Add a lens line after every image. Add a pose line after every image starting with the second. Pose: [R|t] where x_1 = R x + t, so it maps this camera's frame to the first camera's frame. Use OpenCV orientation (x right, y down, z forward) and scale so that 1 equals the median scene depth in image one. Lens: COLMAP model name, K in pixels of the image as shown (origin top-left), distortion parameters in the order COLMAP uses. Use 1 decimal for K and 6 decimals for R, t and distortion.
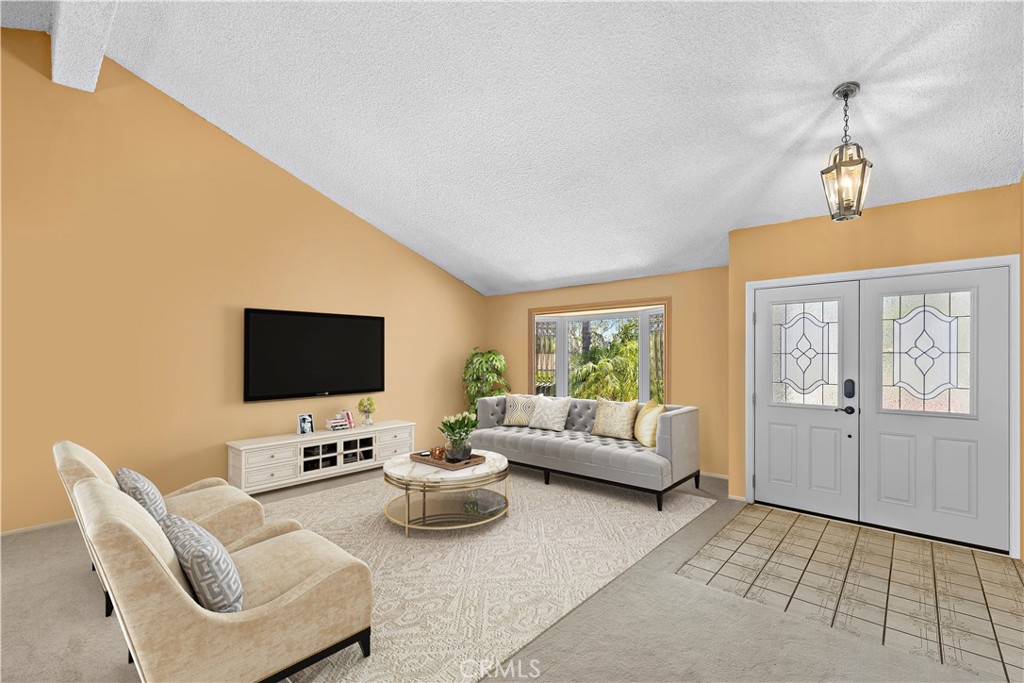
lens RADIAL K [[436.4, 0, 512.8], [0, 436.4, 350.5], [0, 0, 1]] dist [0.007323, -0.000055]
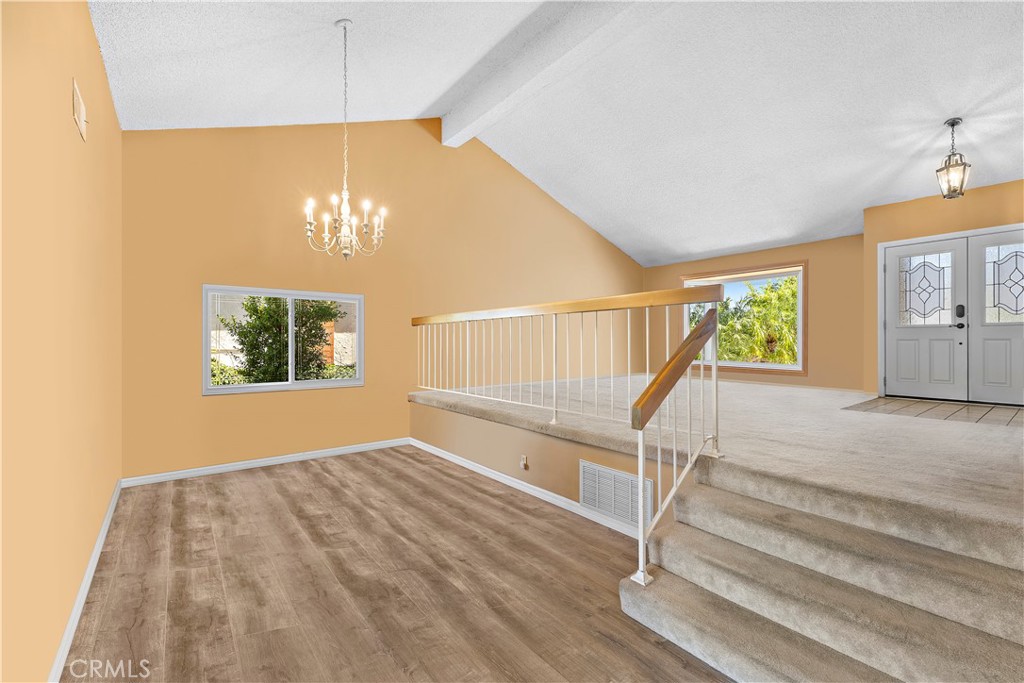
lens RADIAL K [[436.4, 0, 511.1], [0, 436.4, 337.6], [0, 0, 1]] dist [0.007323, -0.000055]
pose [[0.986452, 0.000145, -0.164051, -0.493435], [-0.001576, 0.999962, -0.008590, 0.197268], [0.164043, 0.008732, 0.986415, -0.726221]]
